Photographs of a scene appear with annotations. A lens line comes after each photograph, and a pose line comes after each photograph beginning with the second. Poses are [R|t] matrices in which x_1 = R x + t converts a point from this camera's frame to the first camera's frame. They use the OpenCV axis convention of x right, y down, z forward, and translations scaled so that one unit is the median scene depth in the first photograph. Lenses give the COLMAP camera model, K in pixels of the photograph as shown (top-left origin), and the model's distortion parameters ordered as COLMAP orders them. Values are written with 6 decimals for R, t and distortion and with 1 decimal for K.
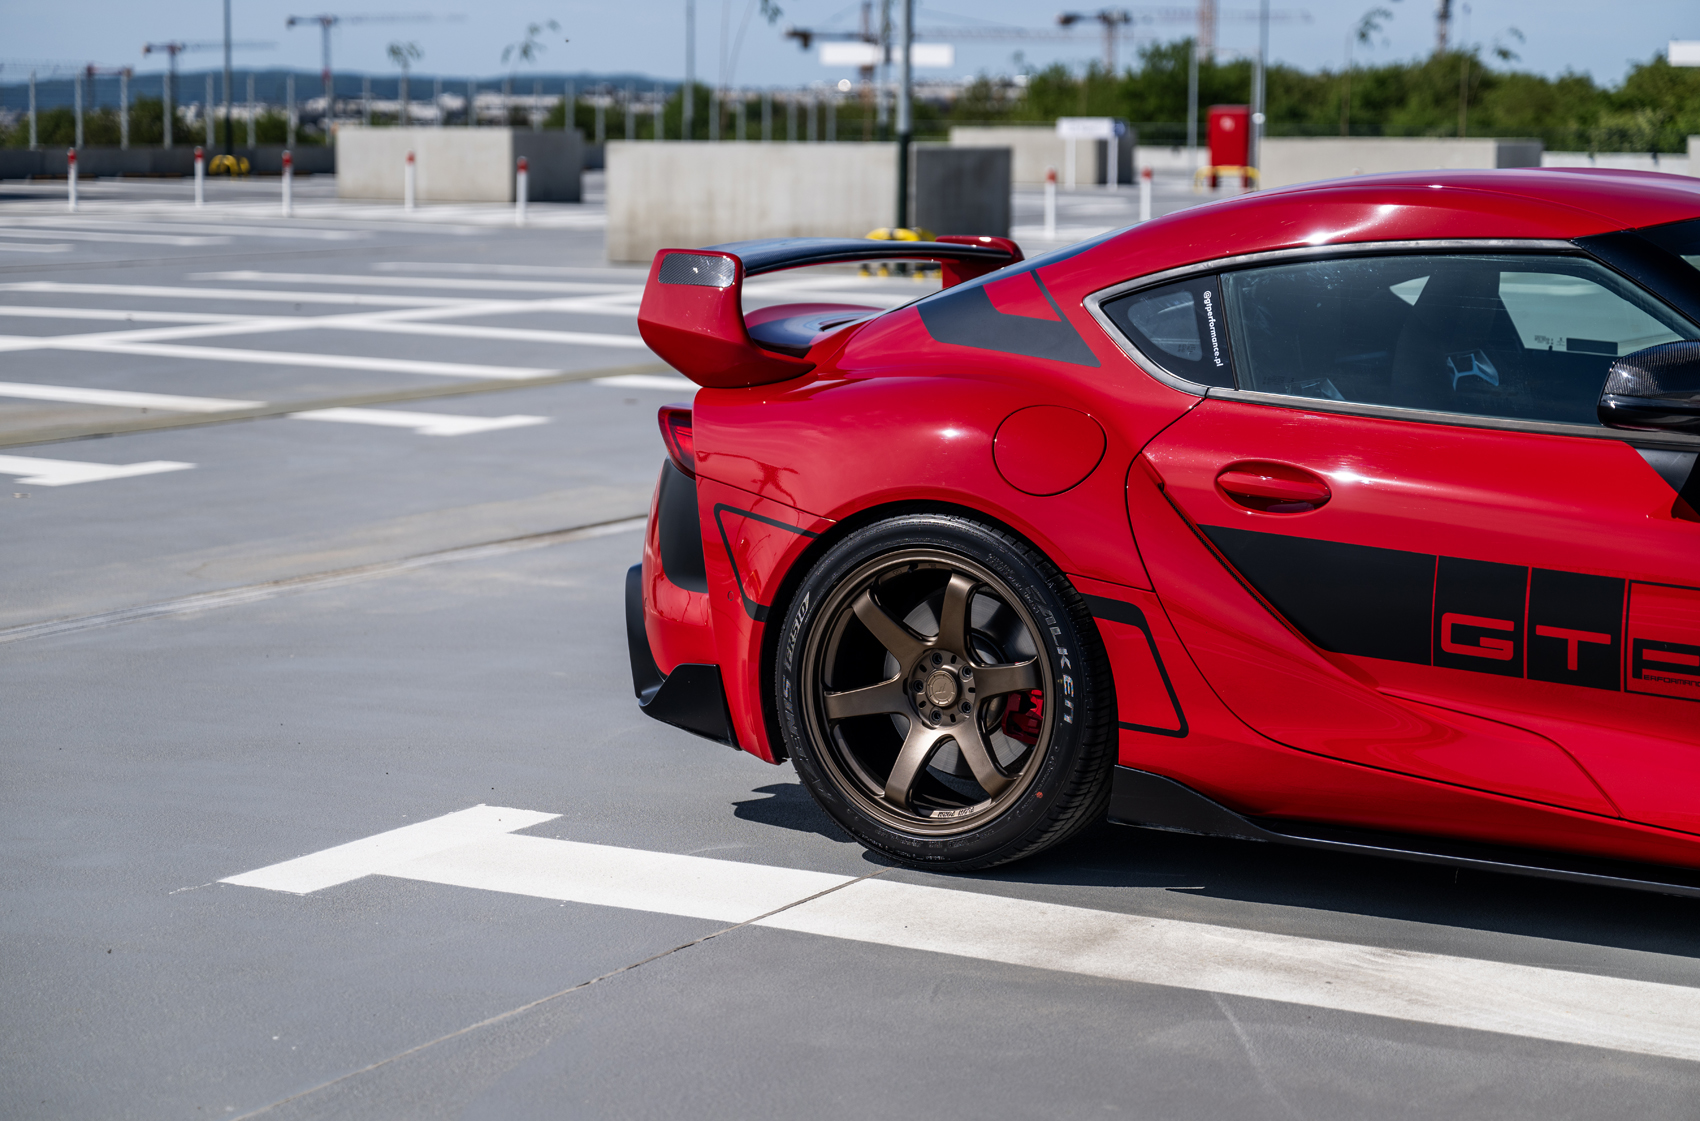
lens RADIAL K [[3359.2, 0, 850.0], [0, 3359.2, 560.5], [0, 0, 1]] dist [0.002457, 0.112773]
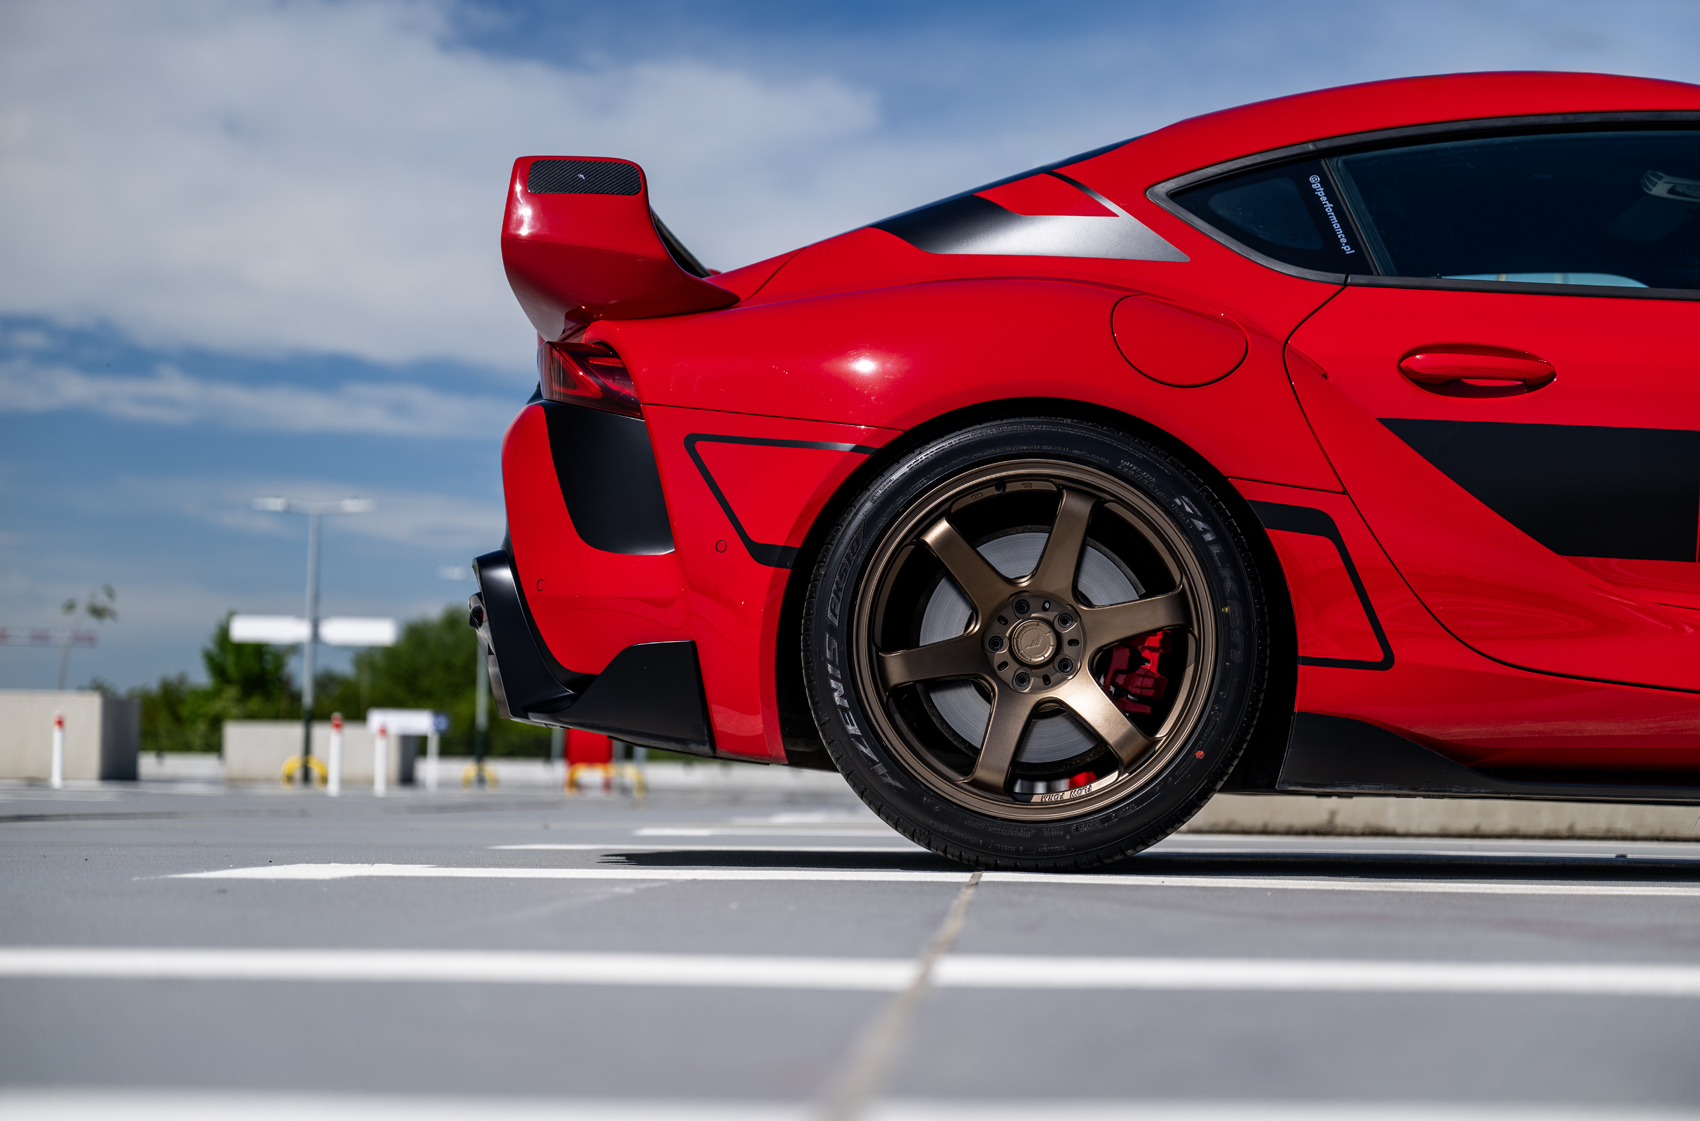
lens RADIAL K [[3359.2, 0, 850.0], [0, 3359.2, 560.5], [0, 0, 1]] dist [0.002457, 0.112773]
pose [[0.892377, 0.039167, 0.449588, -0.371872], [0.047854, 0.982397, -0.180569, 0.161473], [-0.448746, 0.182650, 0.874795, 0.320249]]
